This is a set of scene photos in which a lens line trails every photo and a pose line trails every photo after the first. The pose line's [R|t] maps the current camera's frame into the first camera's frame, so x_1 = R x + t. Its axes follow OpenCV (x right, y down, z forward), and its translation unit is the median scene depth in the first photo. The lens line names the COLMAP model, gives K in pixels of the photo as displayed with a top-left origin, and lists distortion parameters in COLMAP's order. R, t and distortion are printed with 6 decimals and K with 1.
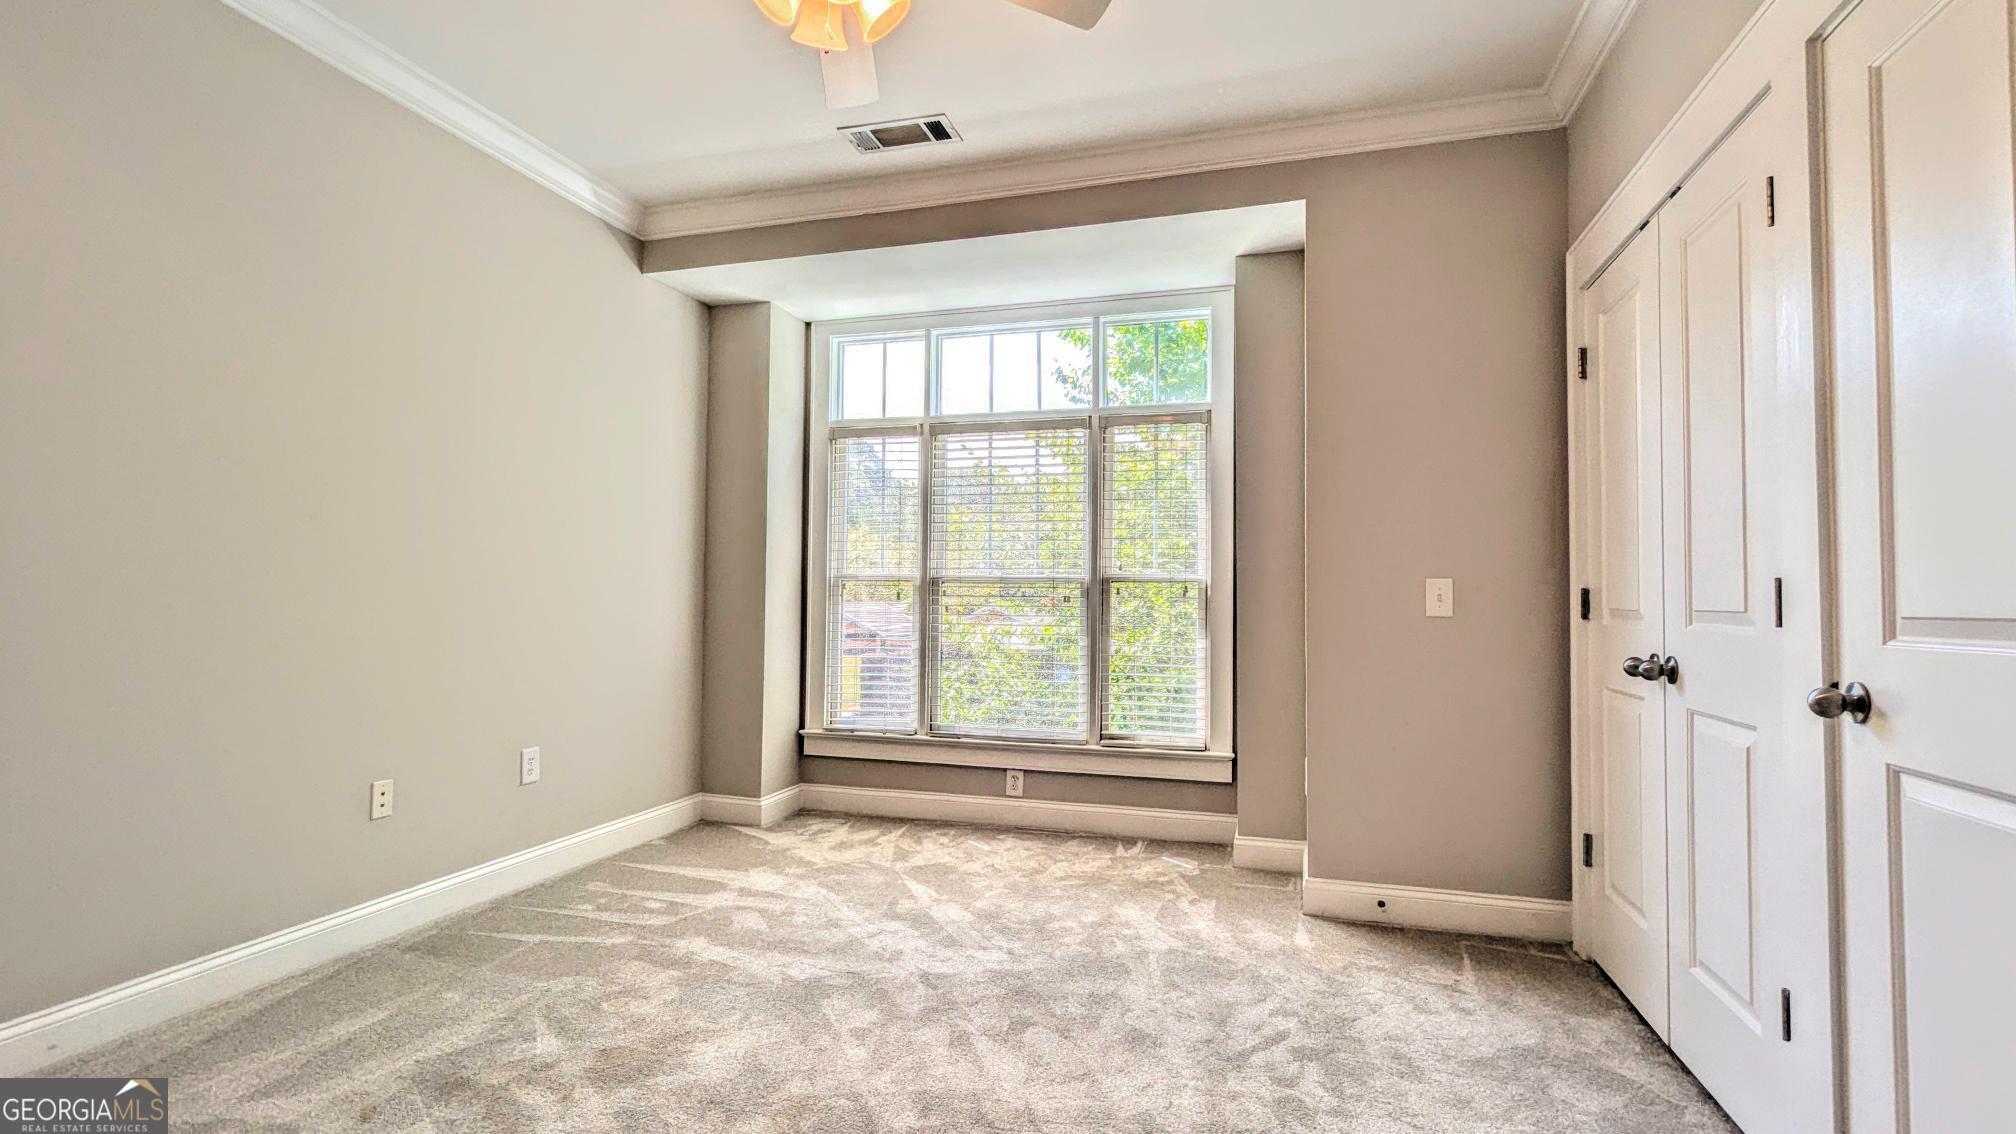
lens RADIAL K [[954.5, 0, 994.1], [0, 954.5, 565.0], [0, 0, 1]] dist [0.000653, 0.001238]
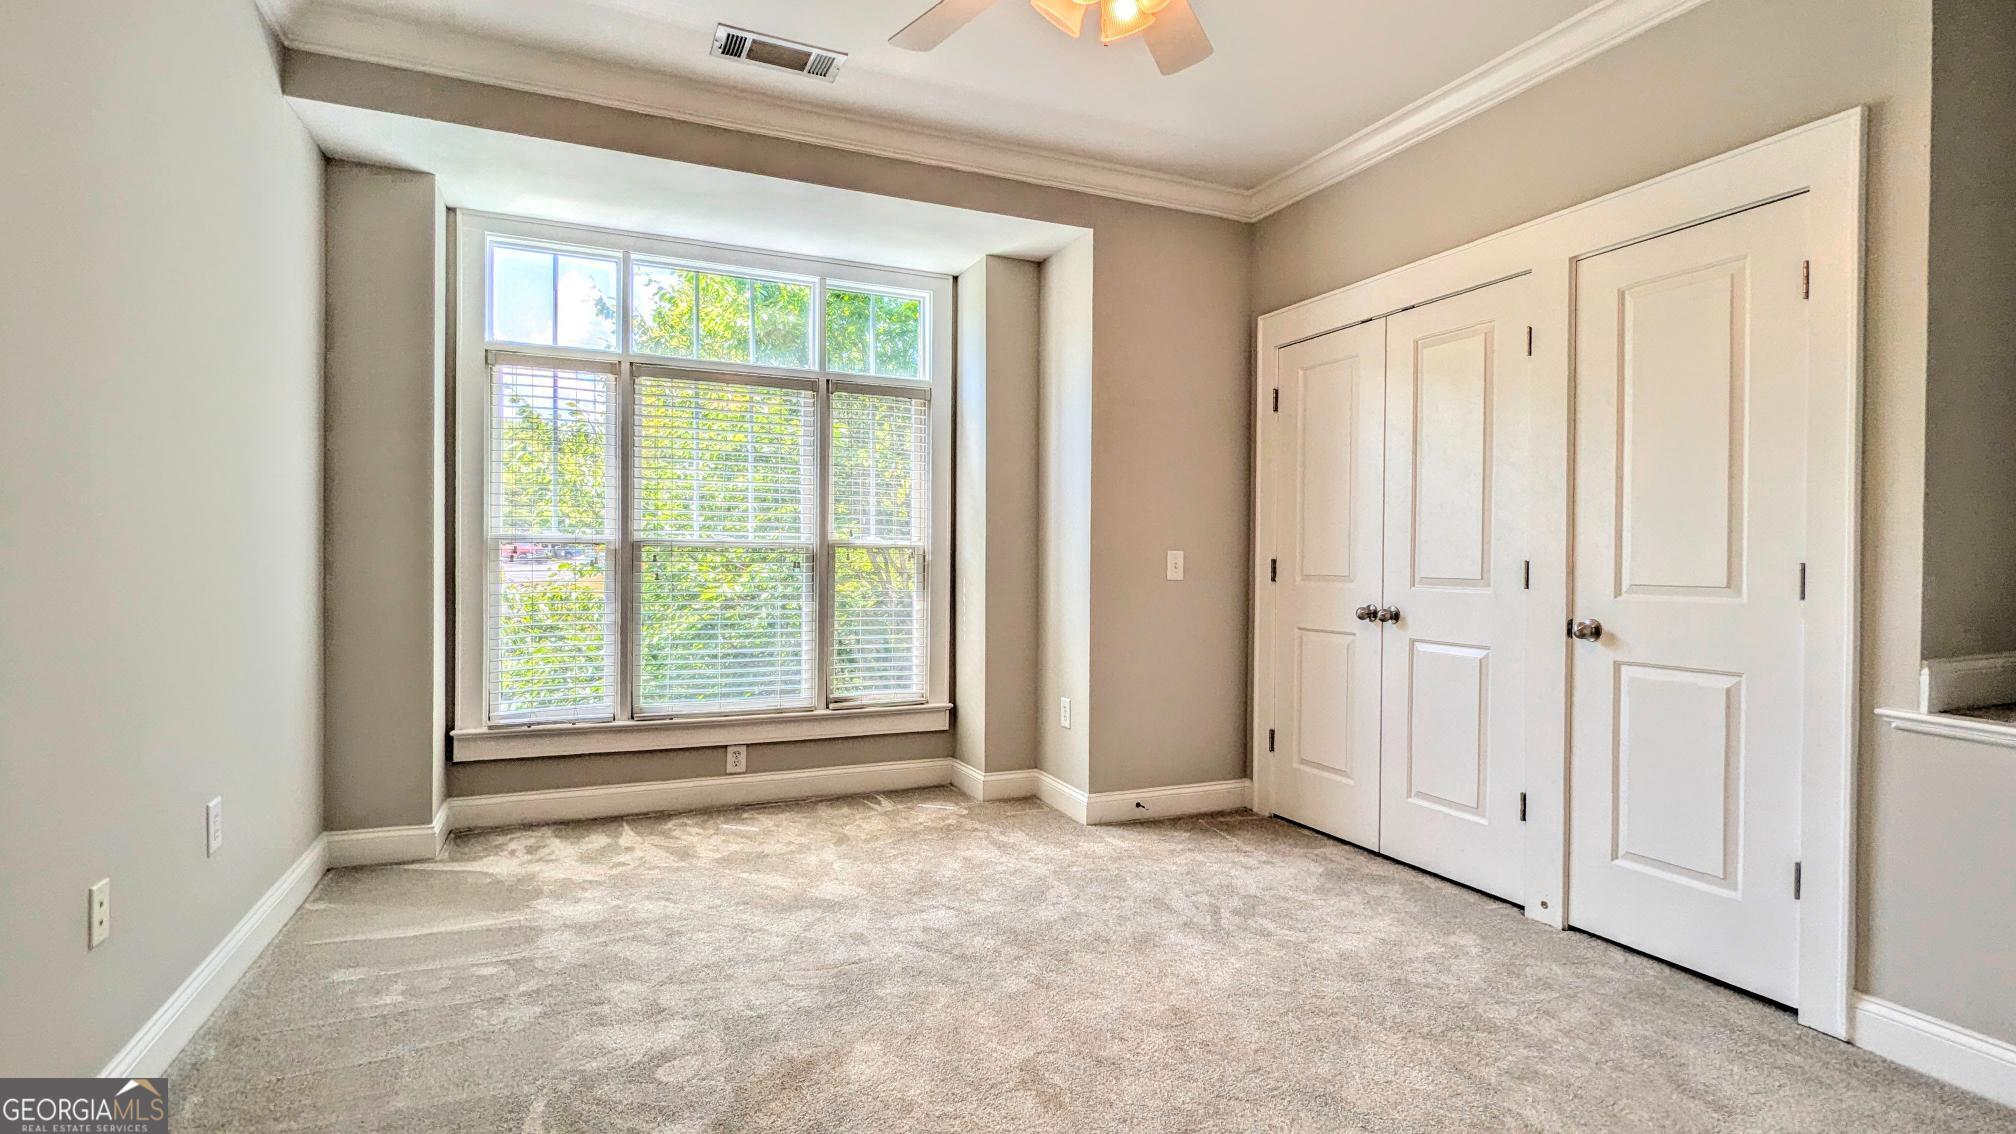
lens RADIAL K [[954.5, 0, 993.3], [0, 954.5, 565.1], [0, 0, 1]] dist [0.000653, 0.001238]
pose [[0.755088, -0.004717, 0.655607, -0.436078], [-0.025835, 0.998983, 0.036943, -0.005941], [-0.655115, -0.044833, 0.754198, 0.135610]]
